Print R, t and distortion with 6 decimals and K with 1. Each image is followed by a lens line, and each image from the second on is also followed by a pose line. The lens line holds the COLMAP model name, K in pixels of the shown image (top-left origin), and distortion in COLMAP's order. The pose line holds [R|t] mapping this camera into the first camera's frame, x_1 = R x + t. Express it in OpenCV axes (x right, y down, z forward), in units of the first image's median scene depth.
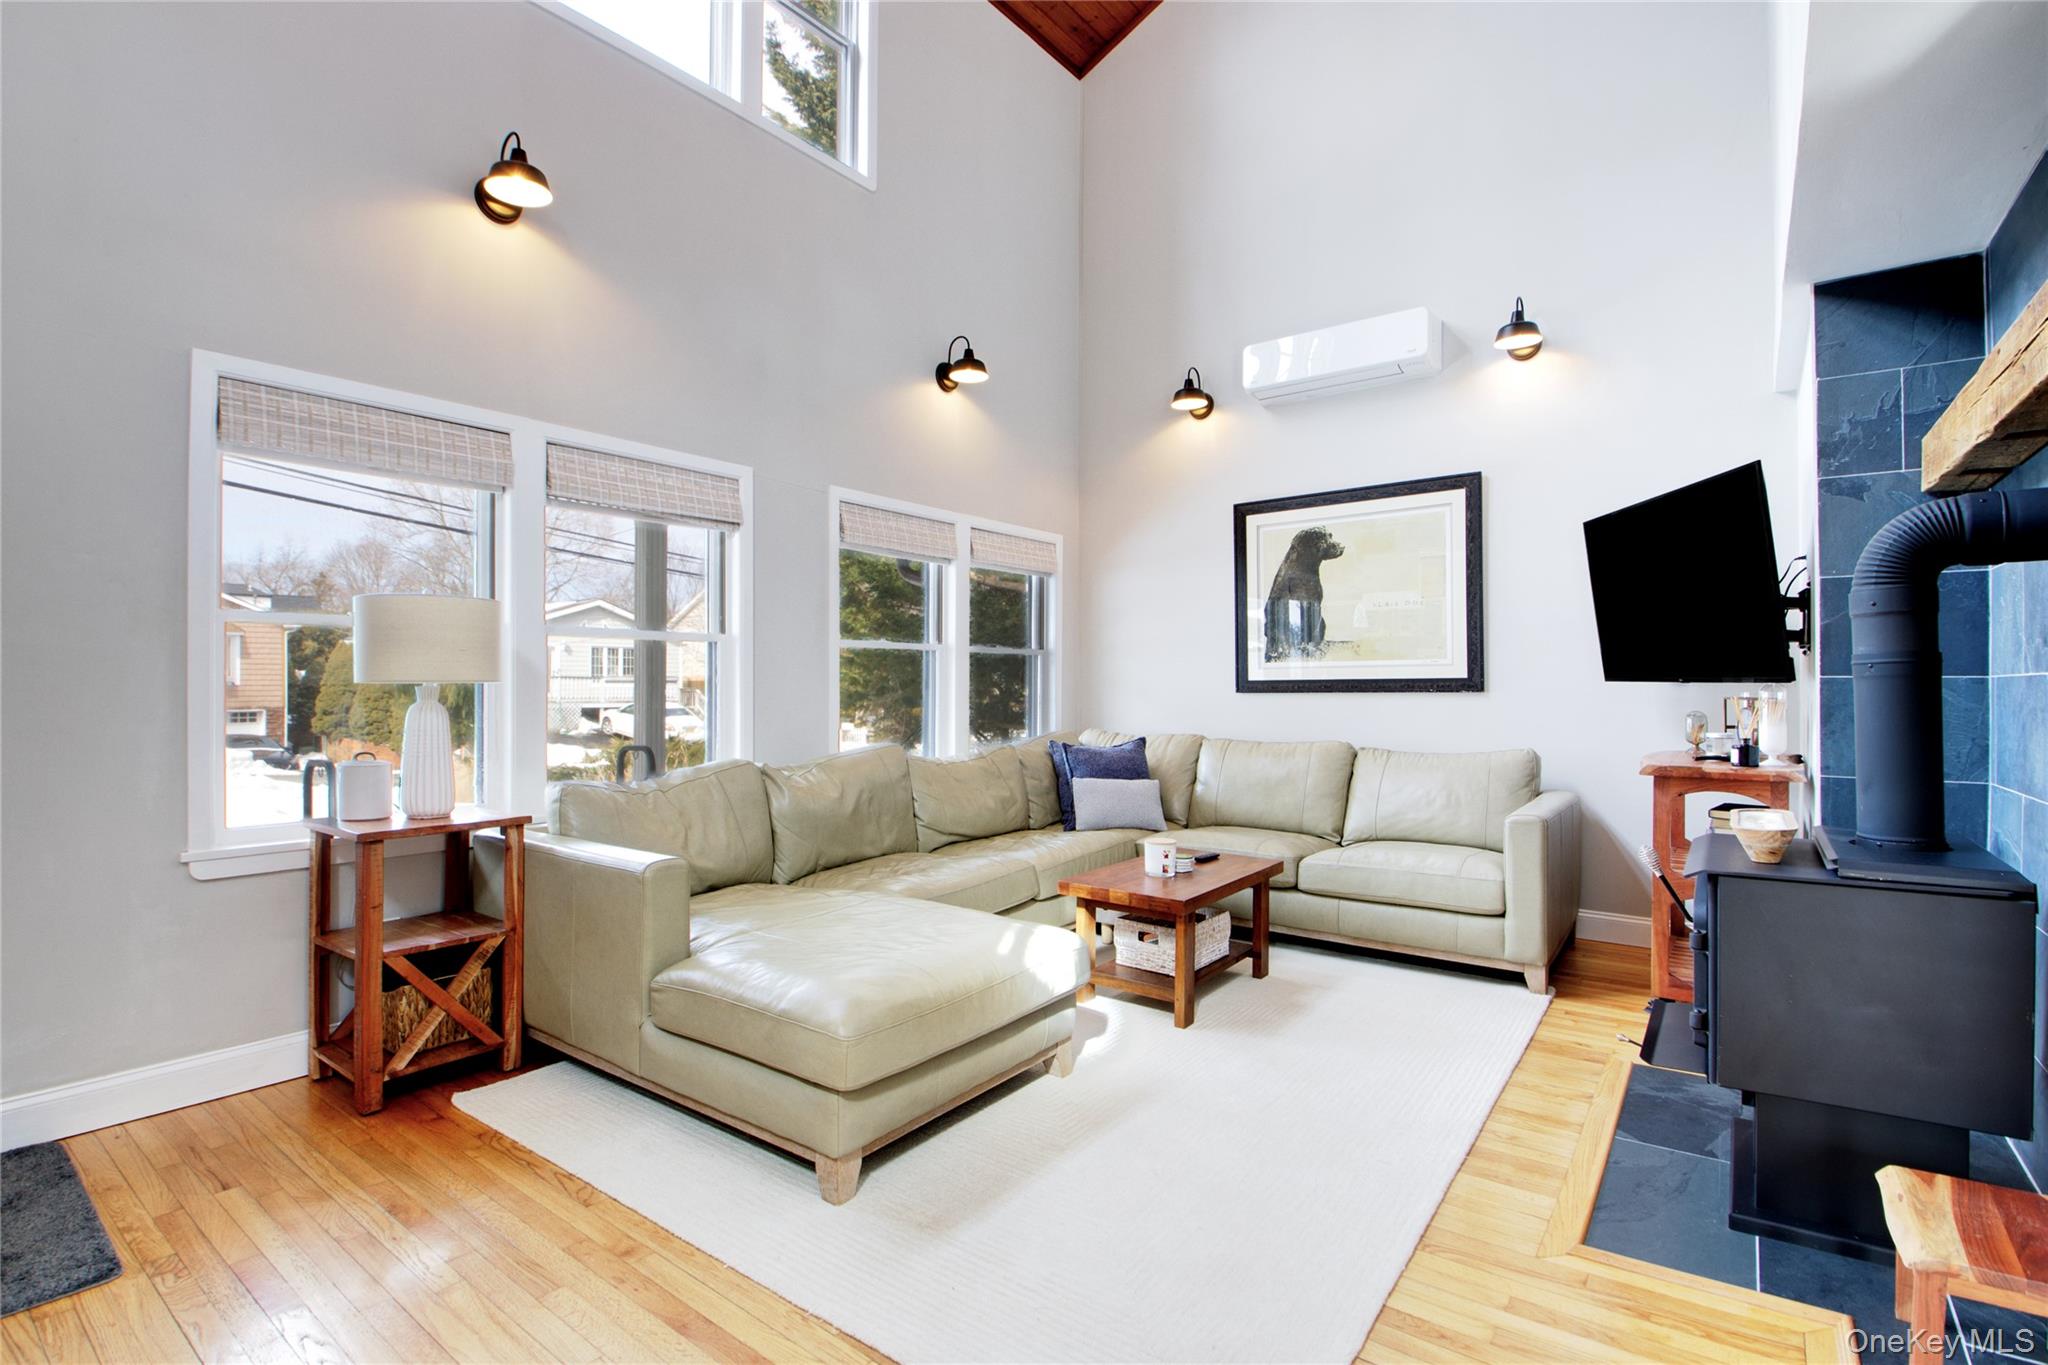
lens RADIAL K [[956.1, 0, 1030.4], [0, 956.1, 689.2], [0, 0, 1]] dist [0.022352, -0.040340]
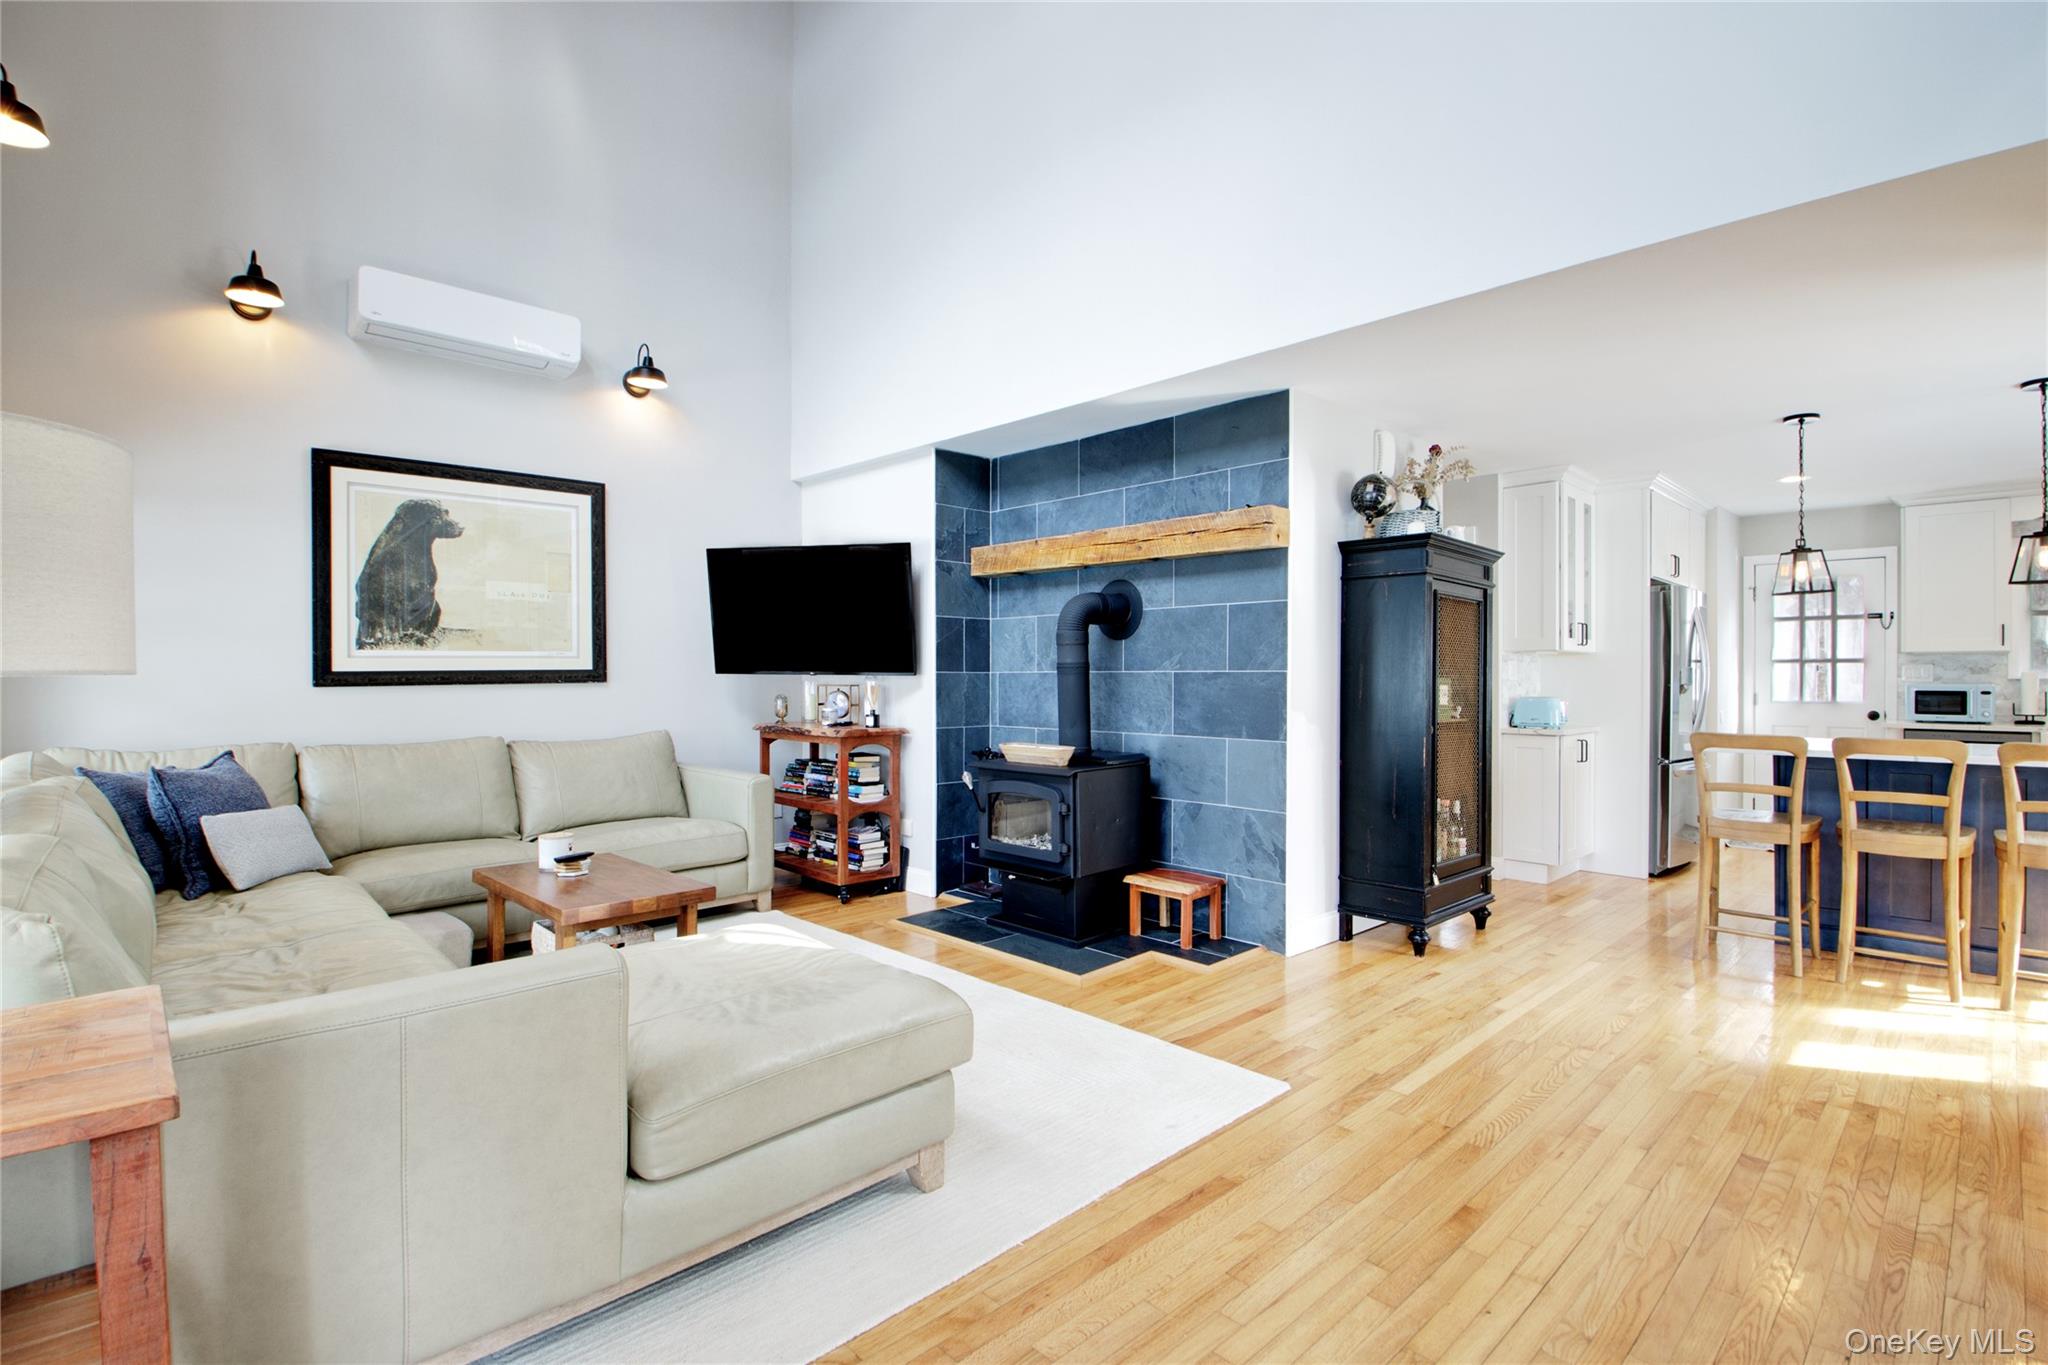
lens RADIAL K [[965.5, 0, 1029.6], [0, 965.5, 678.0], [0, 0, 1]] dist [-0.000122, -0.020549]
pose [[0.143824, -0.007437, 0.989575, -0.685688], [0.001594, 0.999972, 0.007283, -0.011738], [-0.989602, 0.000530, 0.143831, 0.426541]]
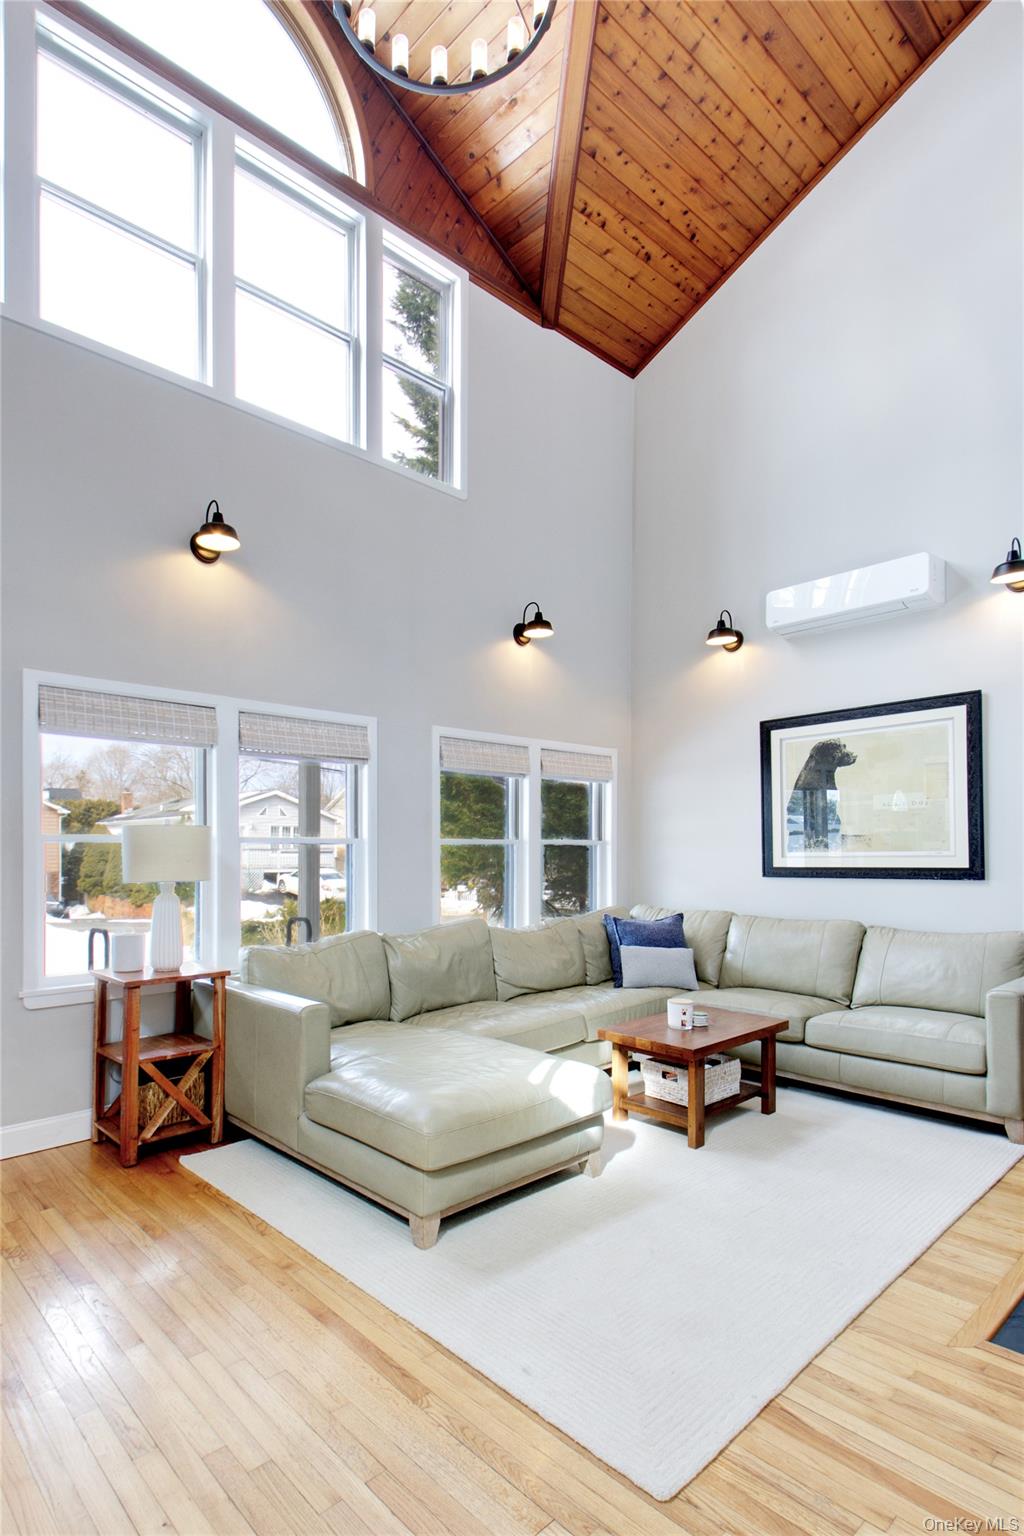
lens RADIAL K [[798.4, 0, 447.1], [0, 798.4, 852.7], [0, 0, 1]] dist [0.054538, -0.045523]
pose [[0.977401, -0.003873, -0.211357, 0.056136], [0.003449, 0.999991, -0.002378, -0.036740], [0.211364, 0.001596, 0.977406, -0.112629]]
